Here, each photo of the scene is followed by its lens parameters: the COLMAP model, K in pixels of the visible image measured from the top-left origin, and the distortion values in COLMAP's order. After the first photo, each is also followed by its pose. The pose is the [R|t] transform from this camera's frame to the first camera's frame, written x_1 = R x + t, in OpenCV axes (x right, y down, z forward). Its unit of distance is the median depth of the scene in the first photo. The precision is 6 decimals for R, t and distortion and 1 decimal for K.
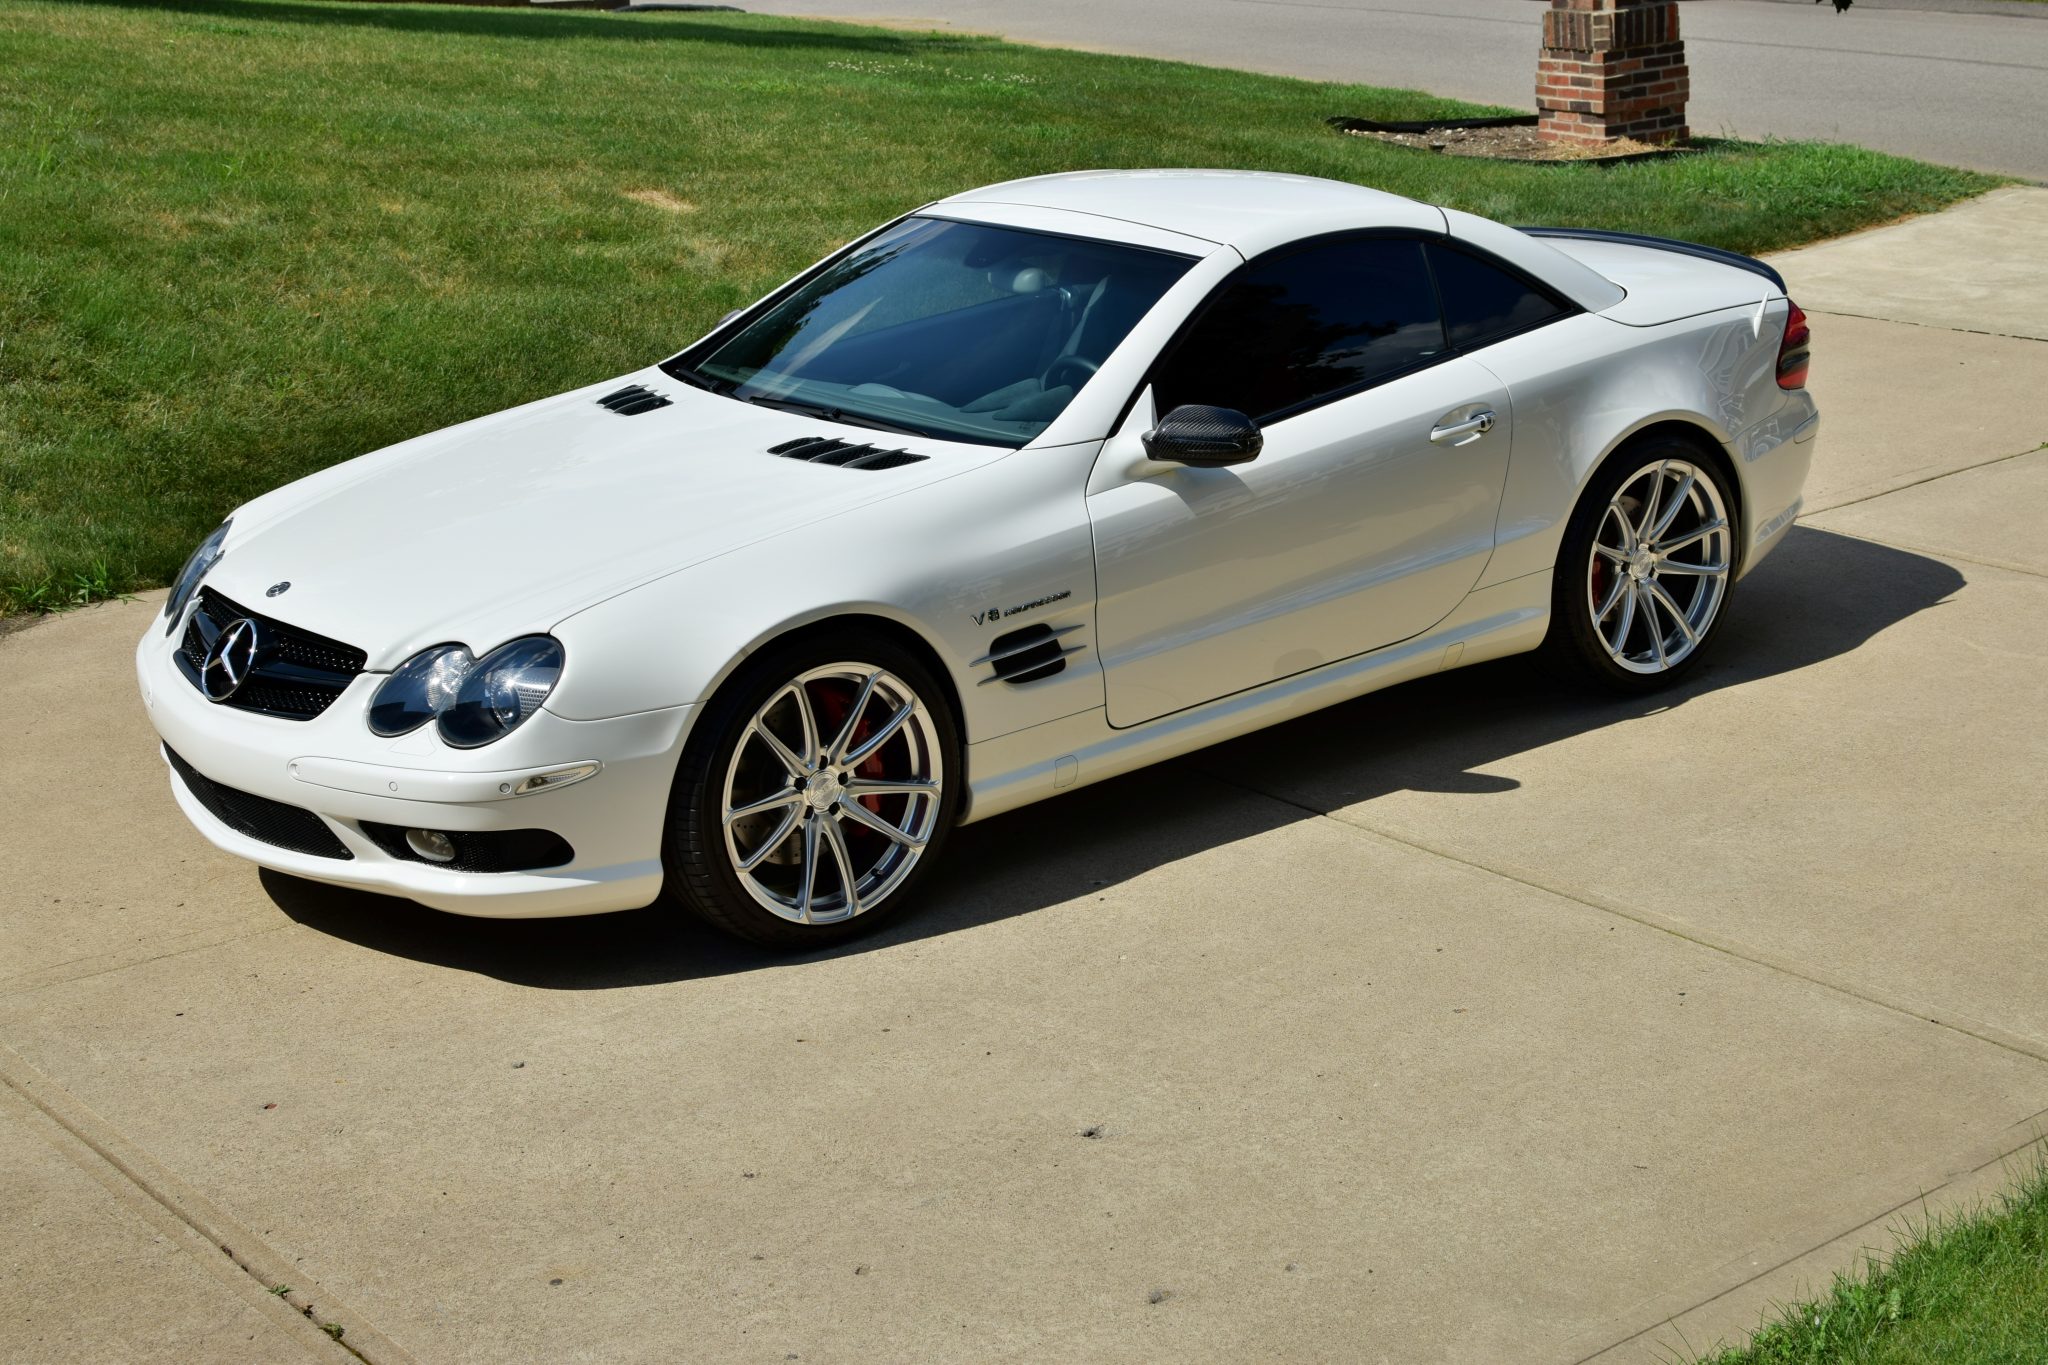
lens RADIAL K [[3117.6, 0, 1025.3], [0, 3117.6, 690.4], [0, 0, 1]] dist [0.007393, 0.000000]
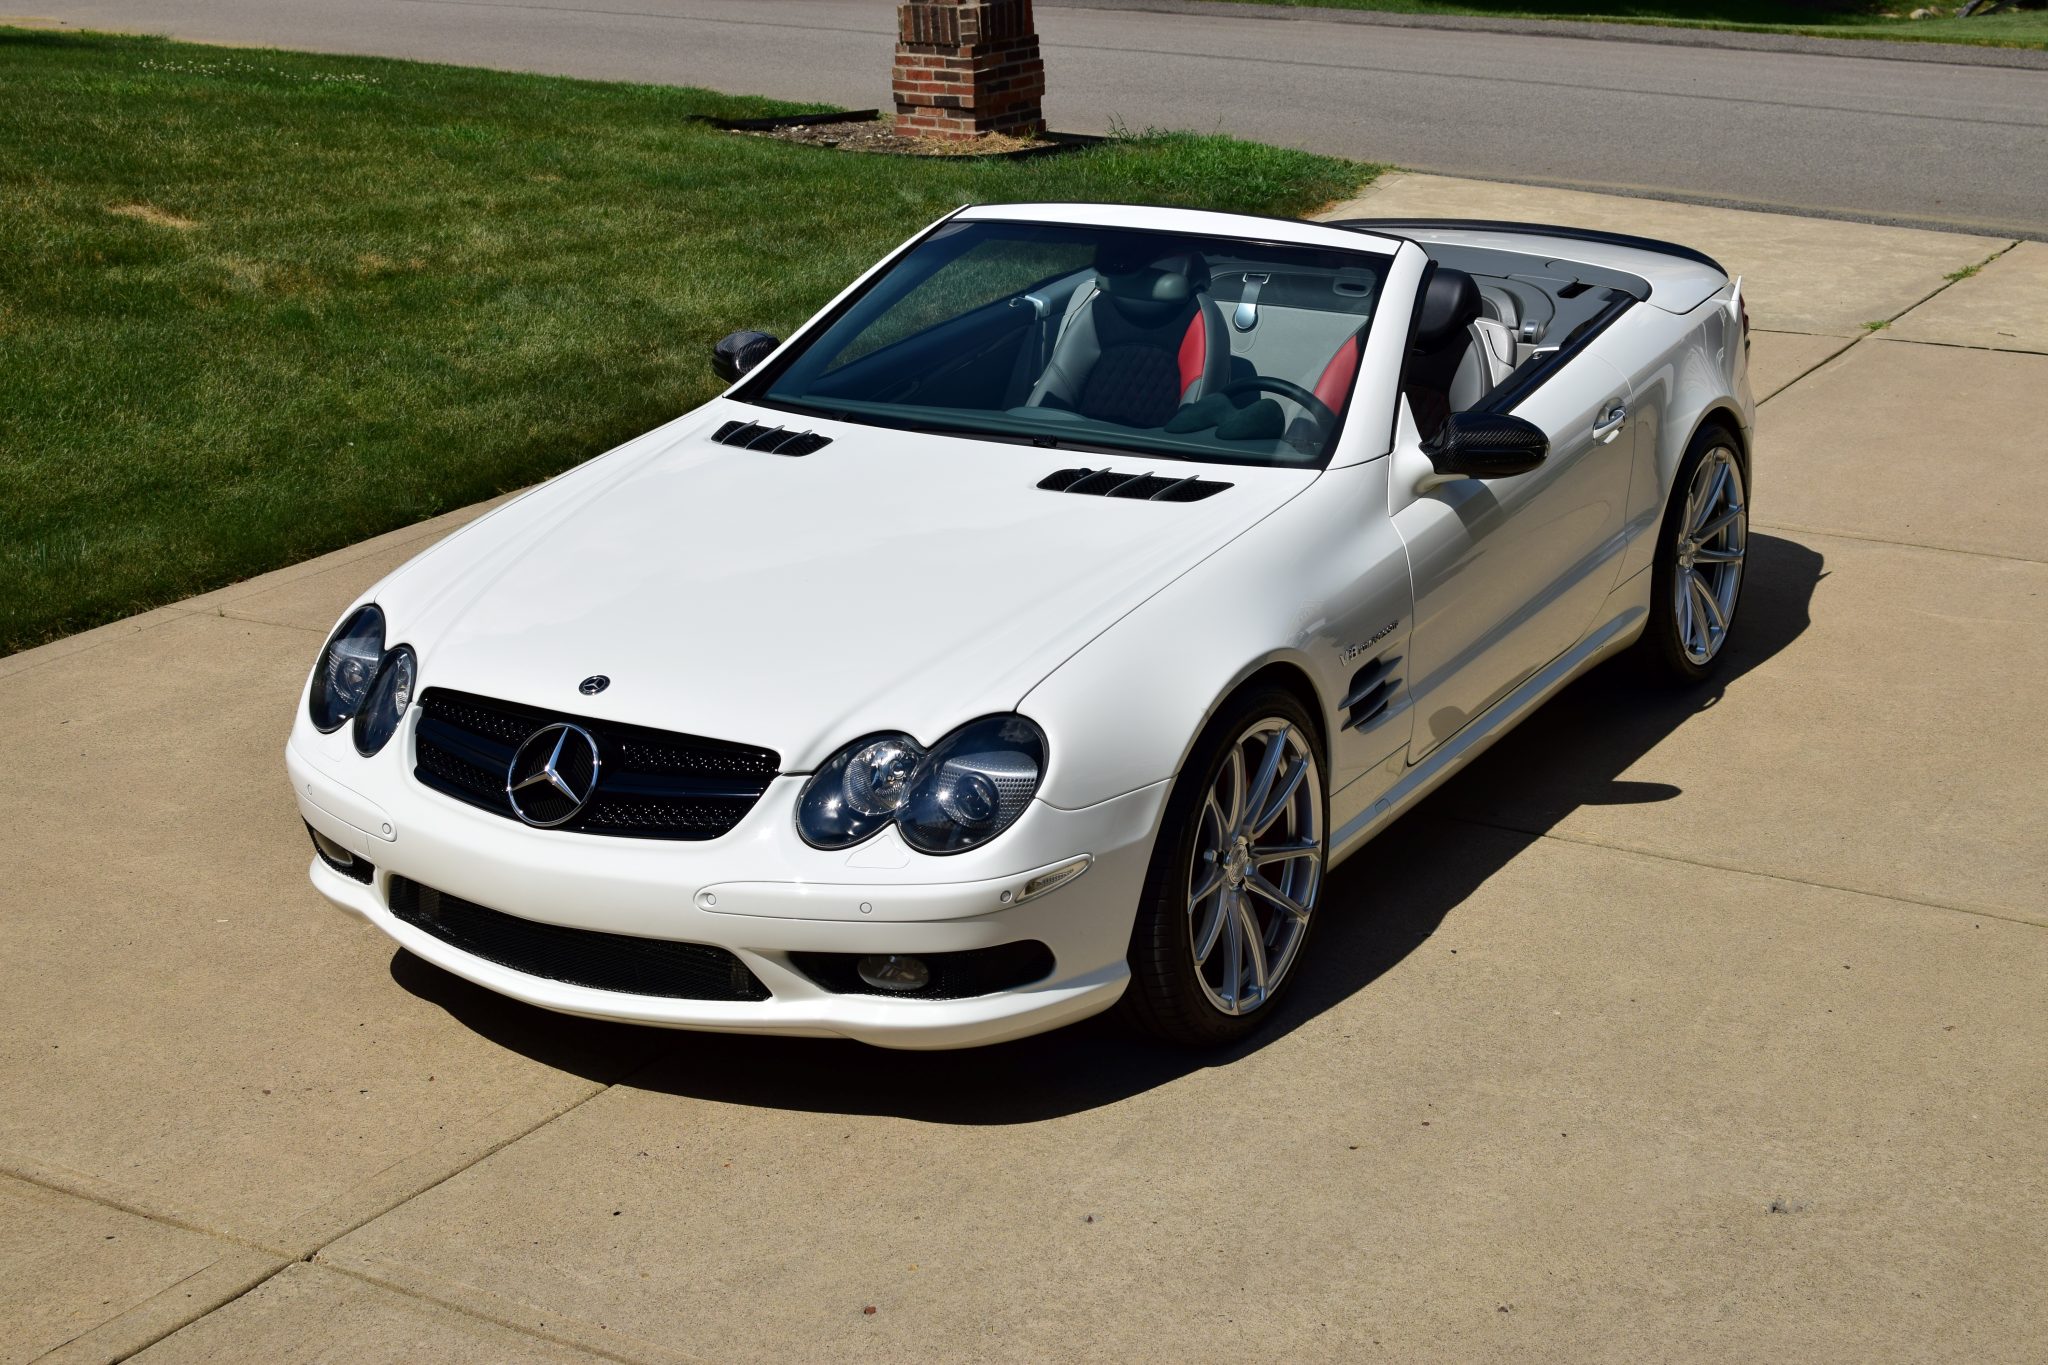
lens RADIAL K [[3117.6, 0, 1002.2], [0, 3117.6, 663.3], [0, 0, 1]] dist [0.007393, 0.000000]
pose [[0.934056, -0.074315, 0.349308, -0.388107], [0.077504, 0.996980, 0.004861, -0.030689], [-0.348615, 0.022532, 0.936995, 0.169227]]
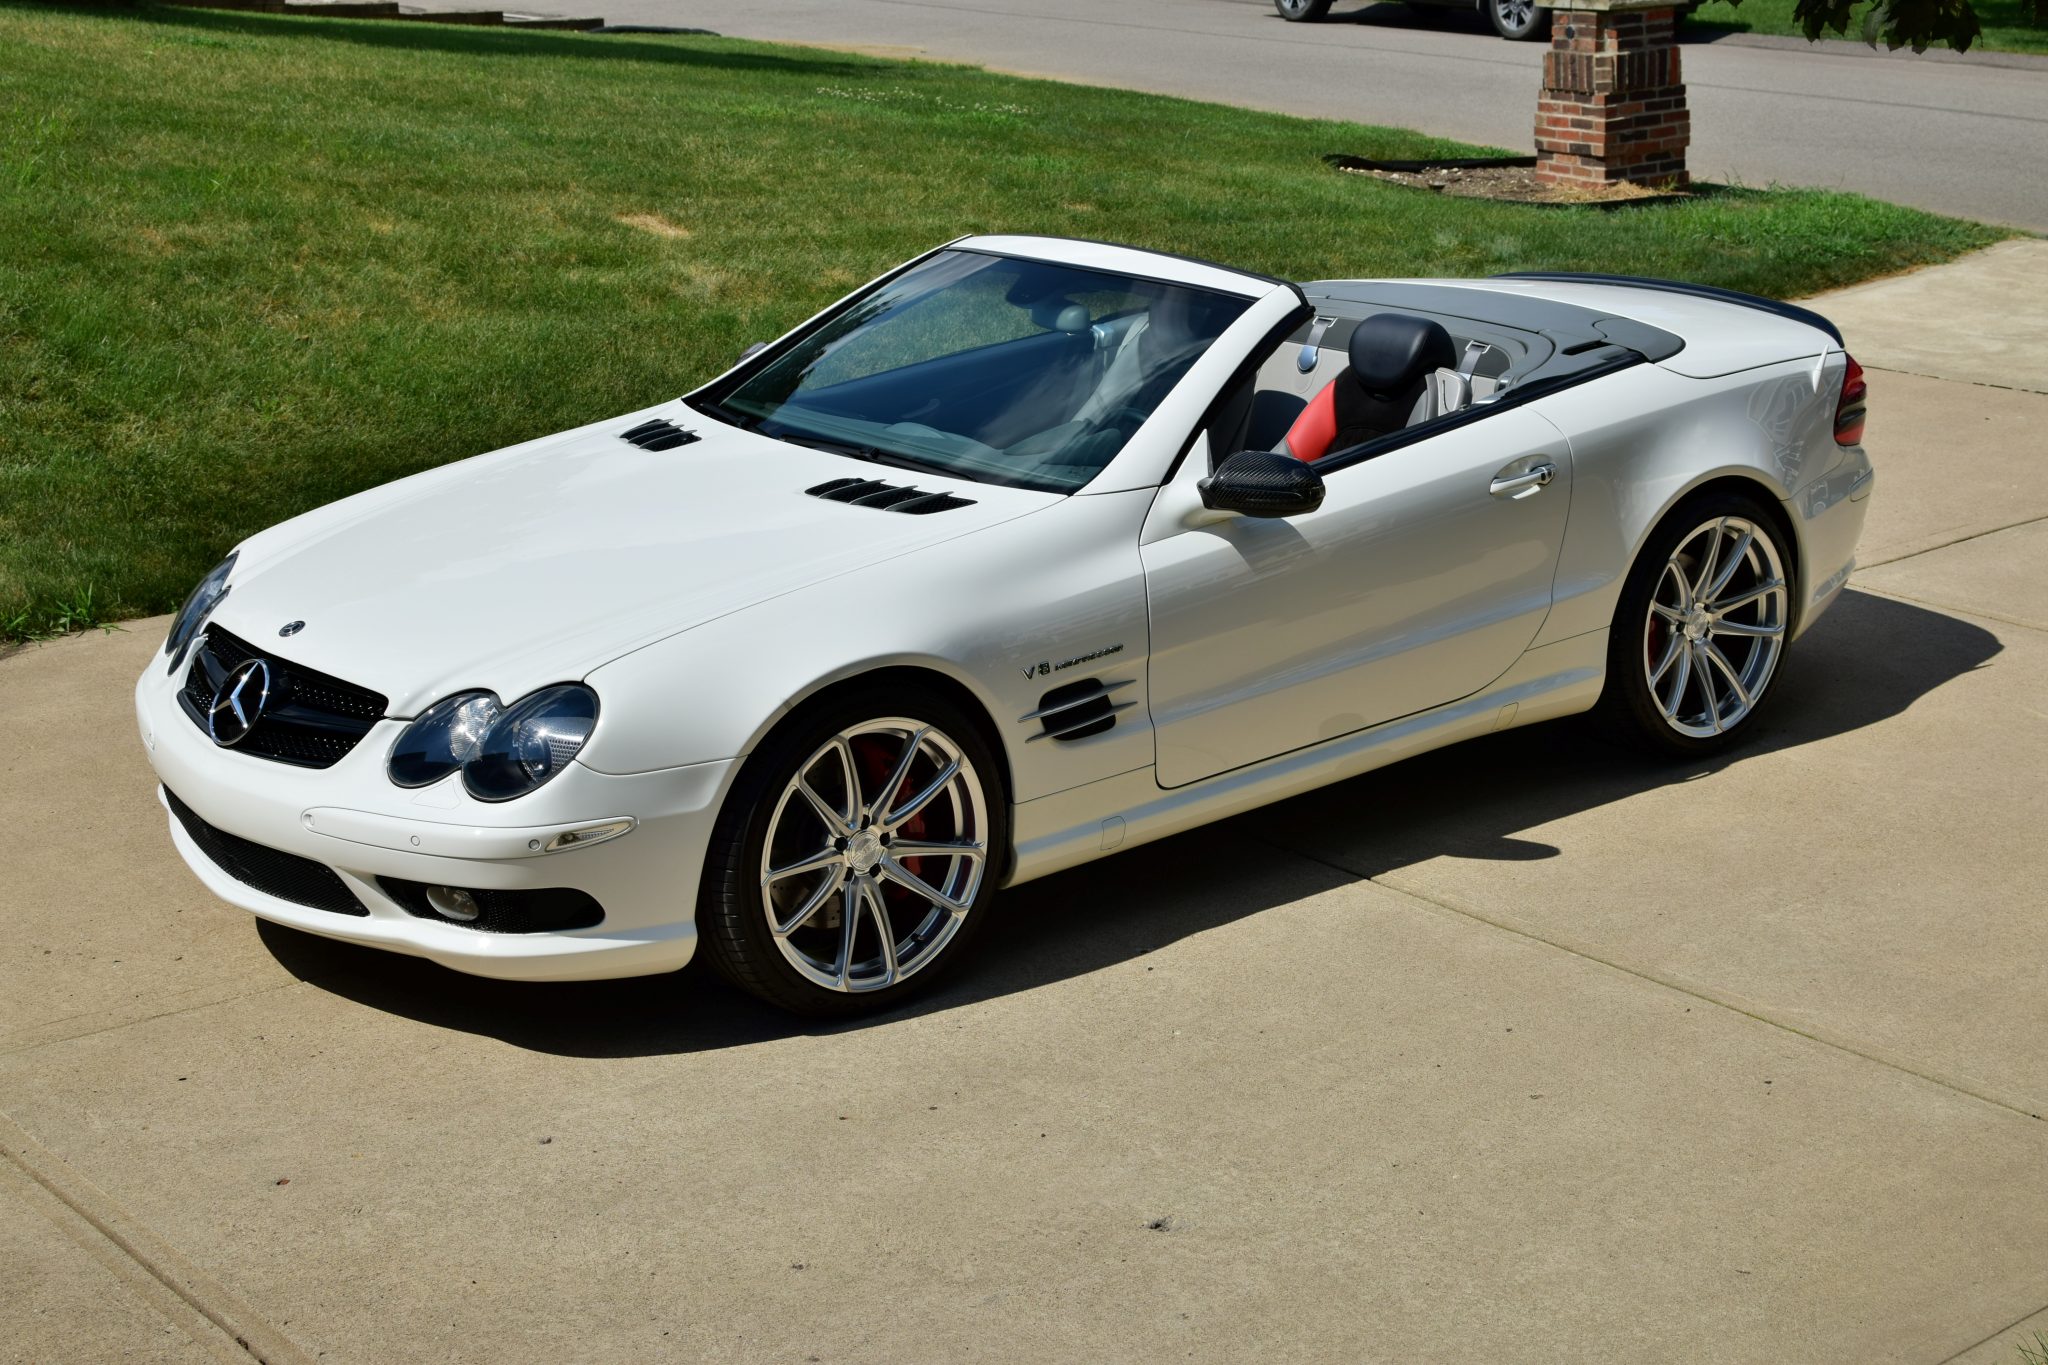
lens RADIAL K [[3117.6, 0, 1020.2], [0, 3117.6, 682.6], [0, 0, 1]] dist [0.007393, 0.000000]
pose [[0.999694, 0.017869, 0.017116, -0.030873], [-0.017662, 0.999770, -0.012146, -0.007652], [-0.017329, 0.011840, 0.999780, 0.043366]]
